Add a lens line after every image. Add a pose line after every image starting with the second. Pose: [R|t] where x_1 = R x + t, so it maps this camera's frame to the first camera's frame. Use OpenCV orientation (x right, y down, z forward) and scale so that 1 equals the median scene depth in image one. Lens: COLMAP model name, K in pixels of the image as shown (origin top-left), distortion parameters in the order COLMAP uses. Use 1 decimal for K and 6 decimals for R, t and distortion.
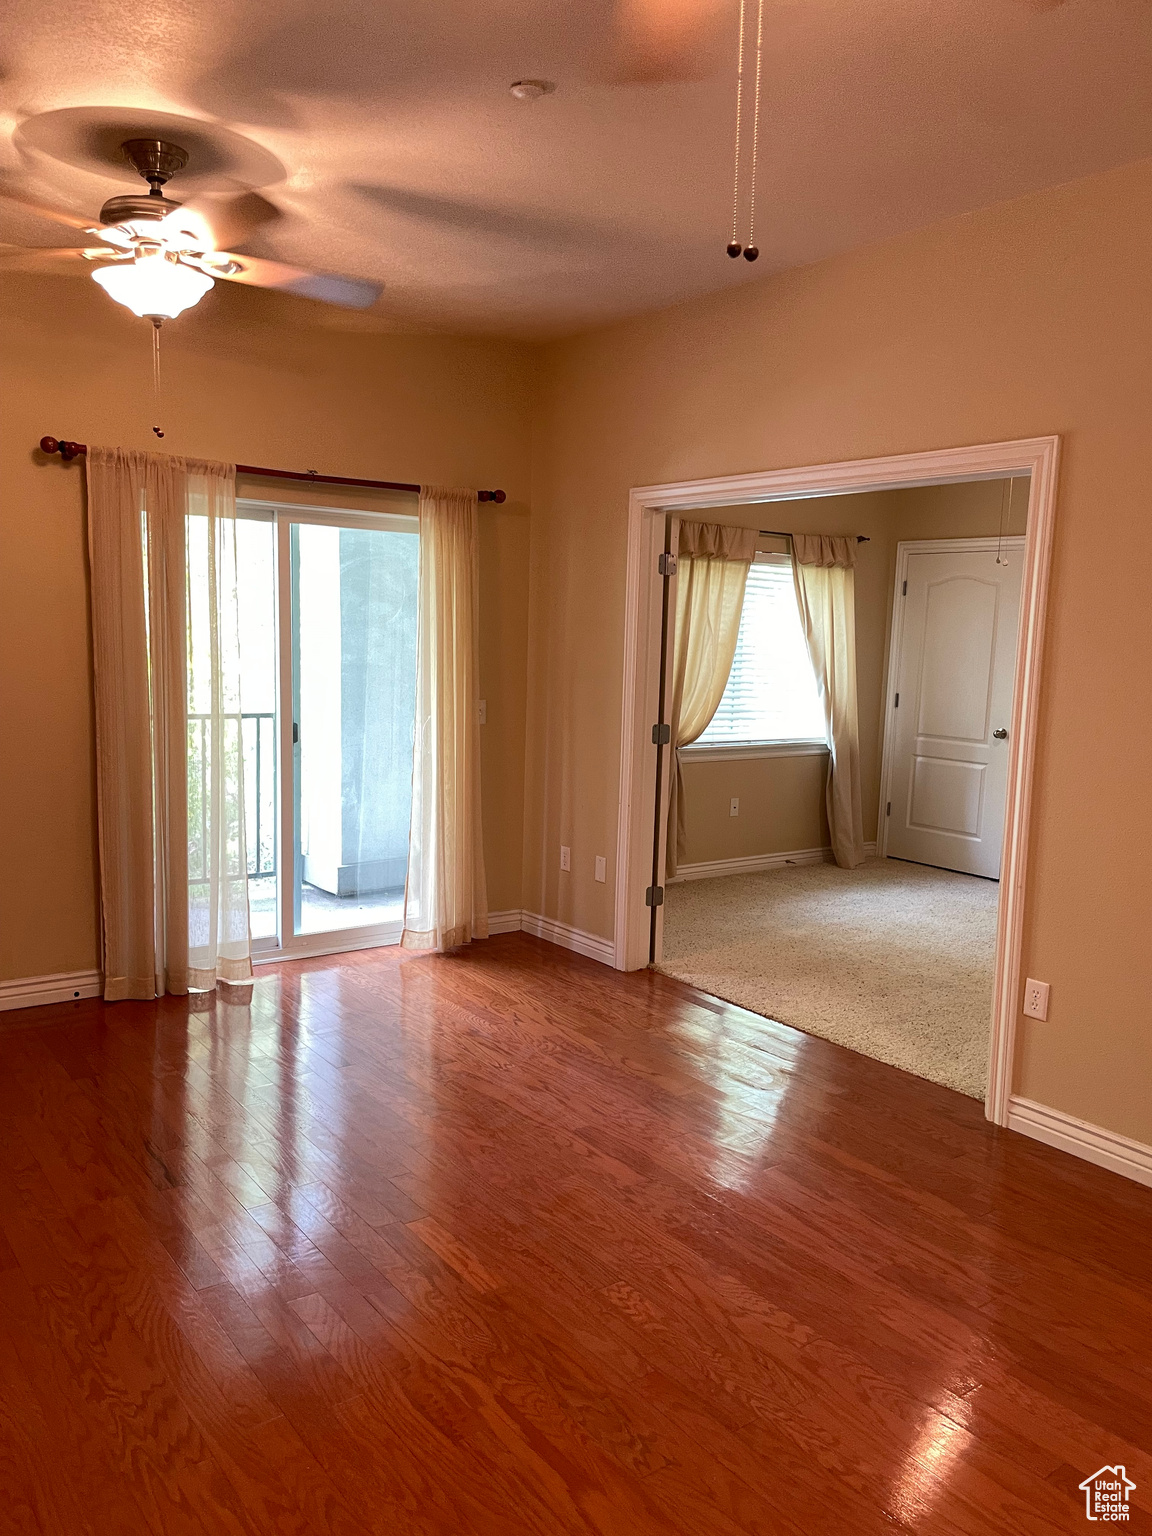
lens RADIAL K [[1170.4, 0, 582.4], [0, 1170.4, 781.8], [0, 0, 1]] dist [0.077112, -0.098992]
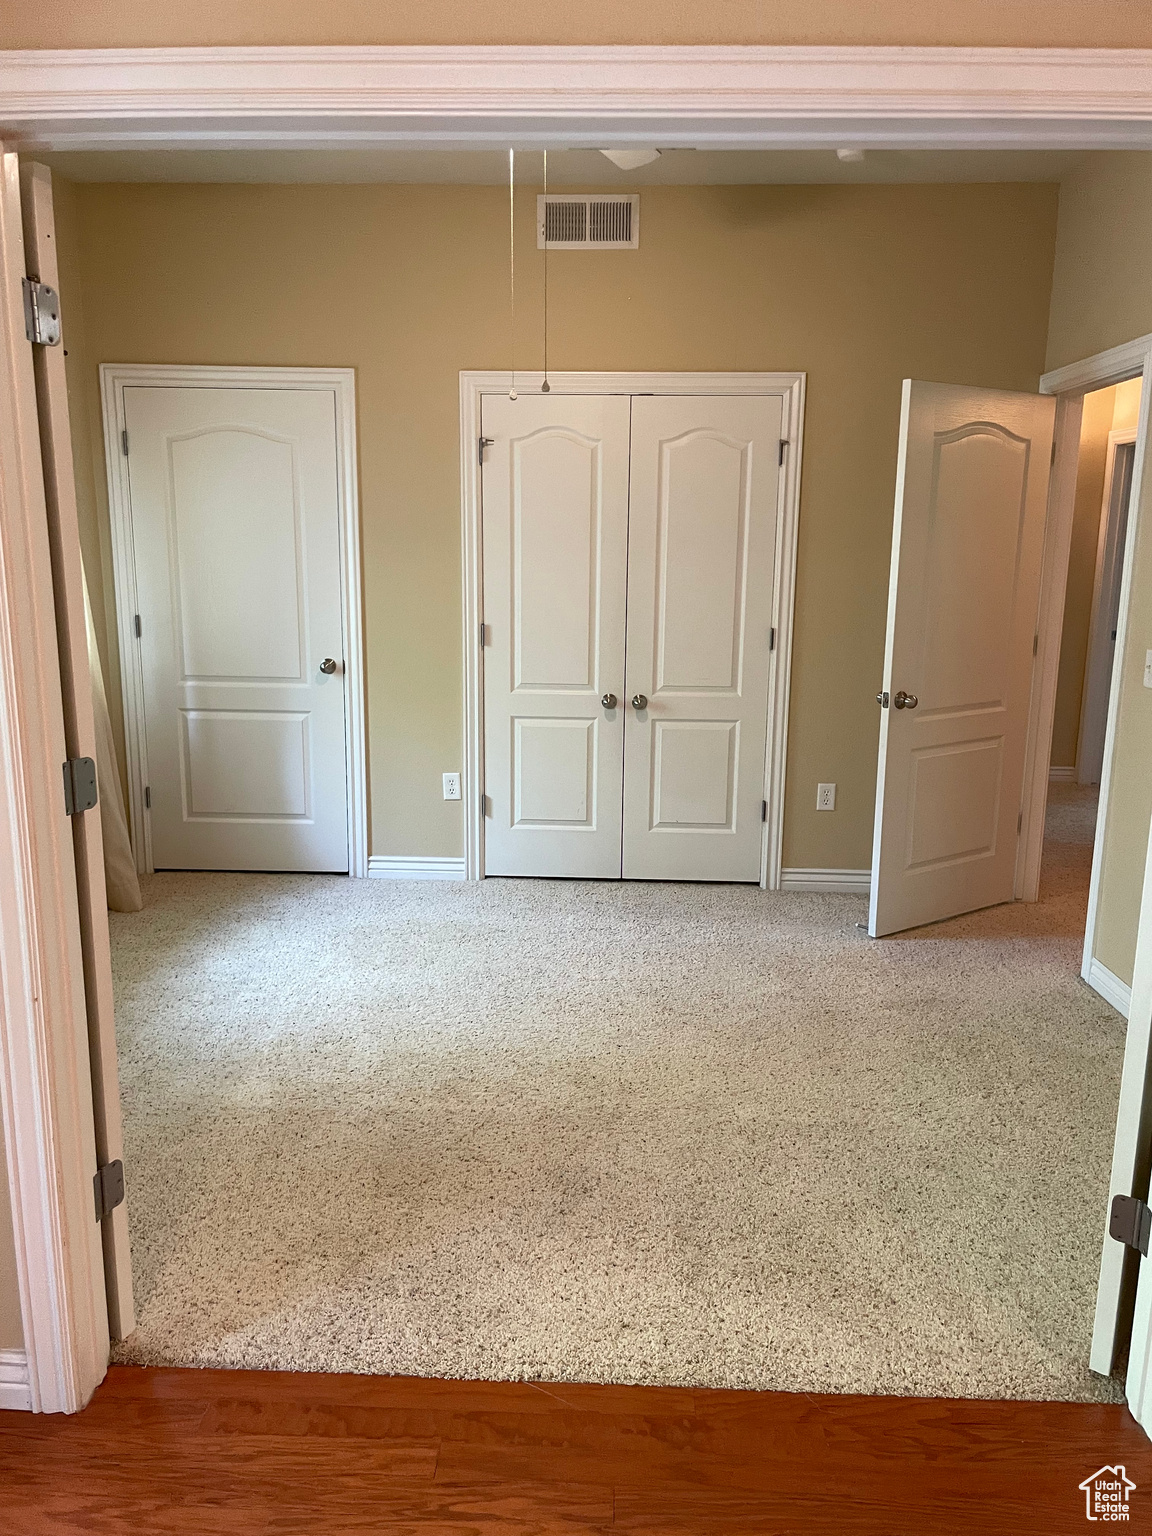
lens RADIAL K [[1170.4, 0, 576.1], [0, 1170.4, 777.2], [0, 0, 1]] dist [0.077112, -0.098992]
pose [[0.625709, -0.175933, 0.759958, -0.089721], [0.108933, 0.984395, 0.138202, -0.058193], [-0.772413, -0.003689, 0.635110, 0.472859]]
